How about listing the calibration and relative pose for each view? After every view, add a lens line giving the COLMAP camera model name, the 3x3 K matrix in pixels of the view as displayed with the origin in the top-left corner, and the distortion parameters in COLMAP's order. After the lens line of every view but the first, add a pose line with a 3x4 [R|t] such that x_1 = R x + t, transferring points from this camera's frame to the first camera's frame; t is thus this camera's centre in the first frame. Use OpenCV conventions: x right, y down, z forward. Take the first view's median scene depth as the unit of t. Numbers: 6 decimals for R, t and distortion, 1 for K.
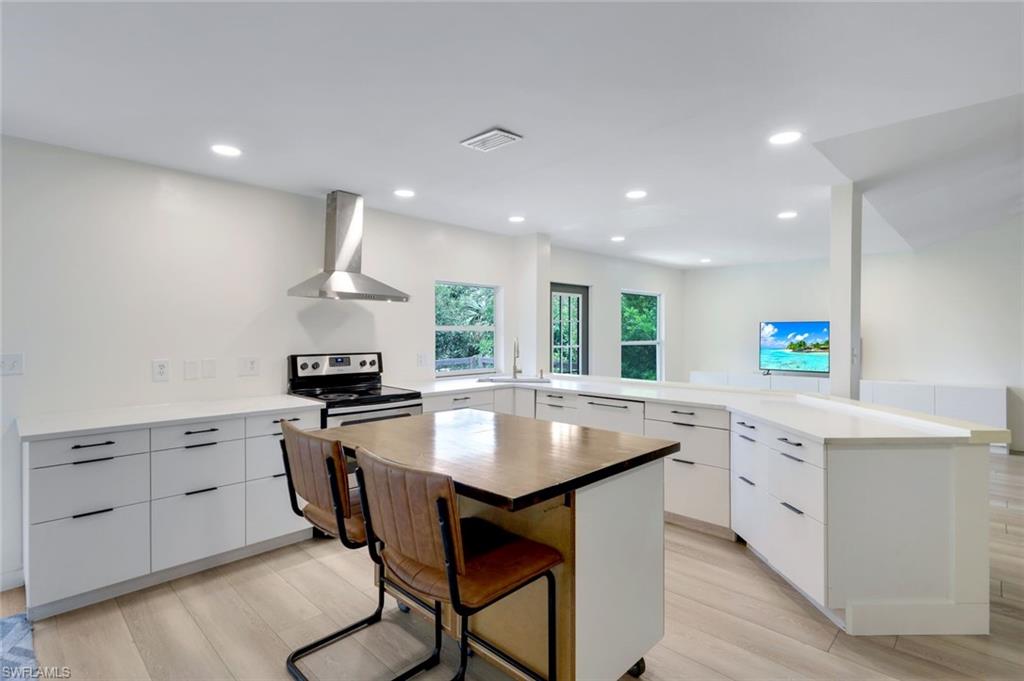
lens RADIAL K [[511.2, 0, 513.3], [0, 511.2, 339.3], [0, 0, 1]] dist [-0.002623, -0.000065]
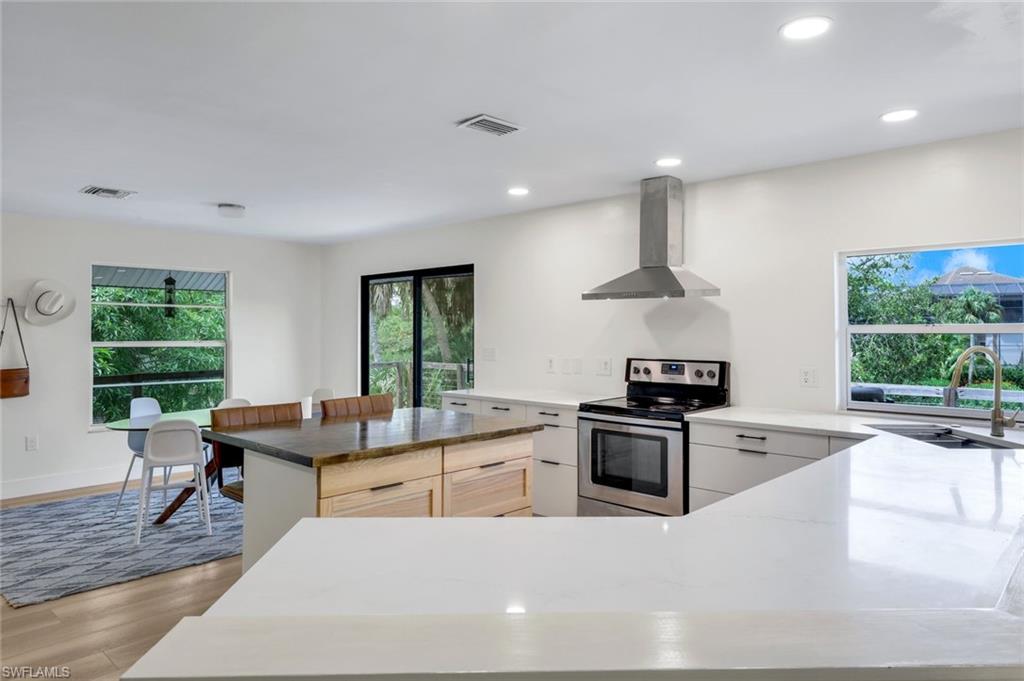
lens RADIAL K [[630.1, 0, 514.2], [0, 630.1, 337.1], [0, 0, 1]] dist [0.004915, 0.001116]
pose [[0.006316, 0.000099, -0.999980, 0.767756], [-0.022646, 0.999744, -0.000044, -0.005313], [0.999724, 0.022645, 0.006316, 0.743173]]
